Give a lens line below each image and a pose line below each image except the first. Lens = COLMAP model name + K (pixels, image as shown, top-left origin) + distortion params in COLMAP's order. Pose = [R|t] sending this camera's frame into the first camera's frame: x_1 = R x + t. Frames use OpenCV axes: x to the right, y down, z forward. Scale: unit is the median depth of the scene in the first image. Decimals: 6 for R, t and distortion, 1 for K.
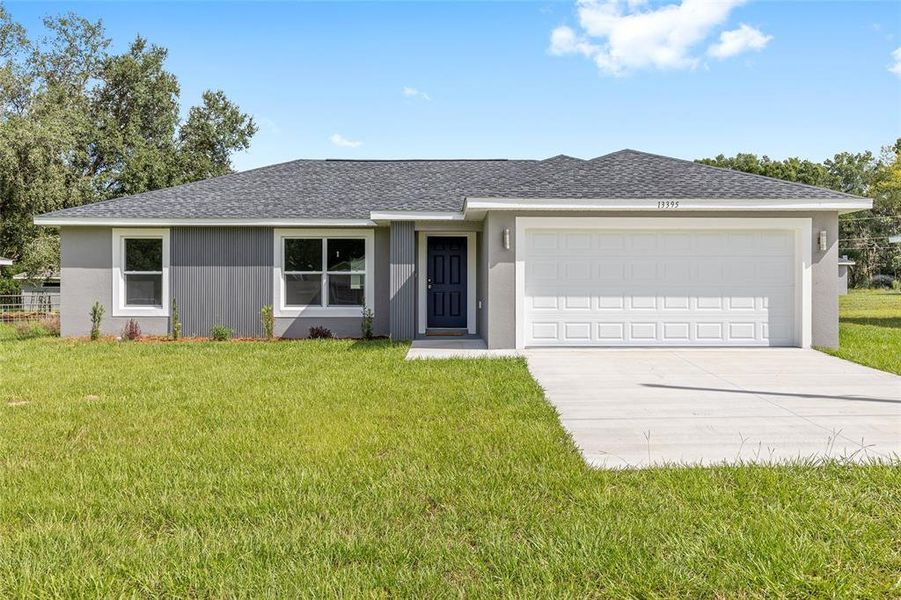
lens RADIAL K [[848.5, 0, 450.5], [0, 848.5, 300.0], [0, 0, 1]] dist [-0.001470, -0.006103]
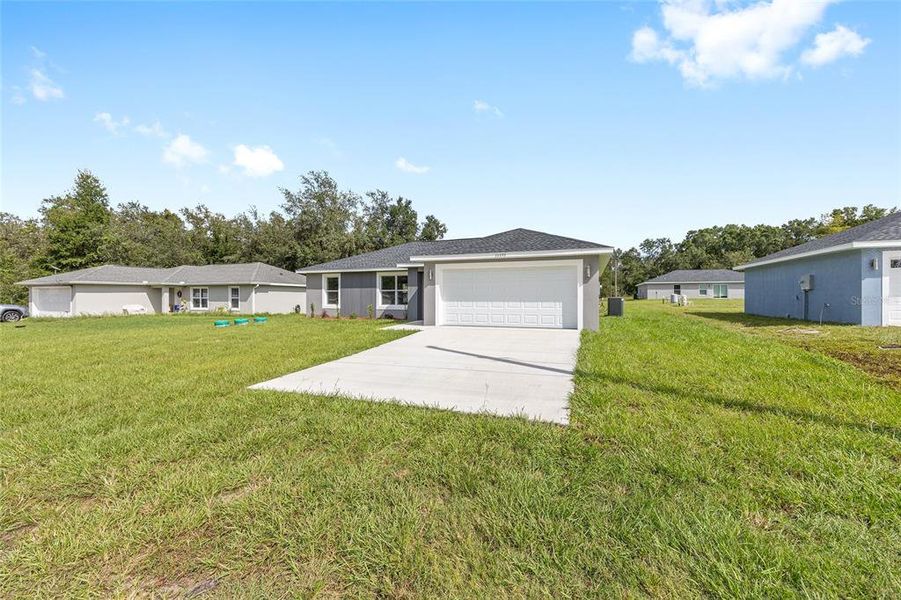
lens RADIAL K [[358.7, 0, 448.5], [0, 358.7, 299.9], [0, 0, 1]] dist [-0.002252, -0.000159]
pose [[0.930519, 0.001413, -0.366242, 0.348152], [-0.001819, 0.999998, -0.000765, -0.005866], [0.366240, 0.001378, 0.930519, 0.137913]]
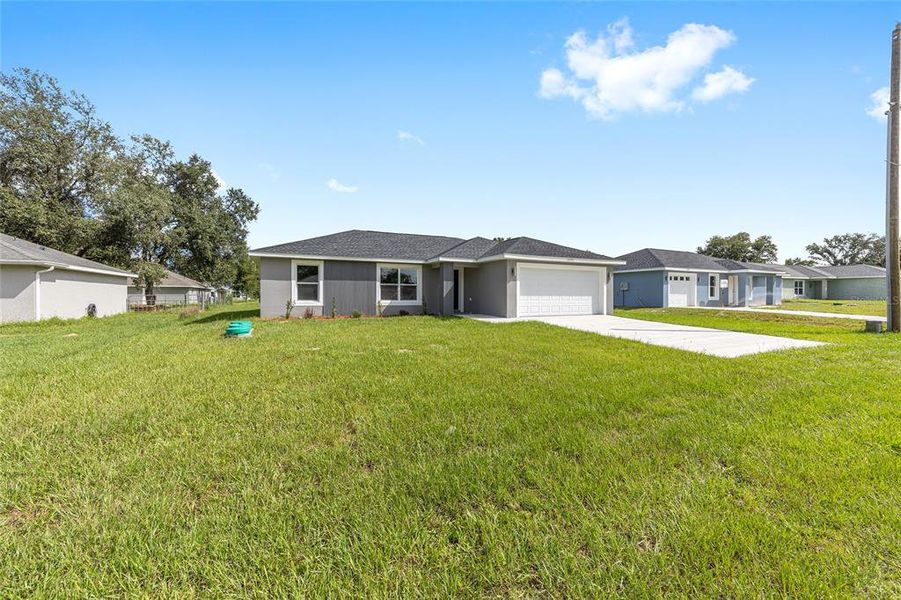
lens RADIAL K [[358.7, 0, 448.5], [0, 358.7, 299.9], [0, 0, 1]] dist [-0.002252, -0.000159]
pose [[0.912663, -0.004809, 0.408684, -0.405445], [0.000196, 0.999936, 0.011328, -0.003608], [-0.408713, -0.010258, 0.912605, 0.128026]]
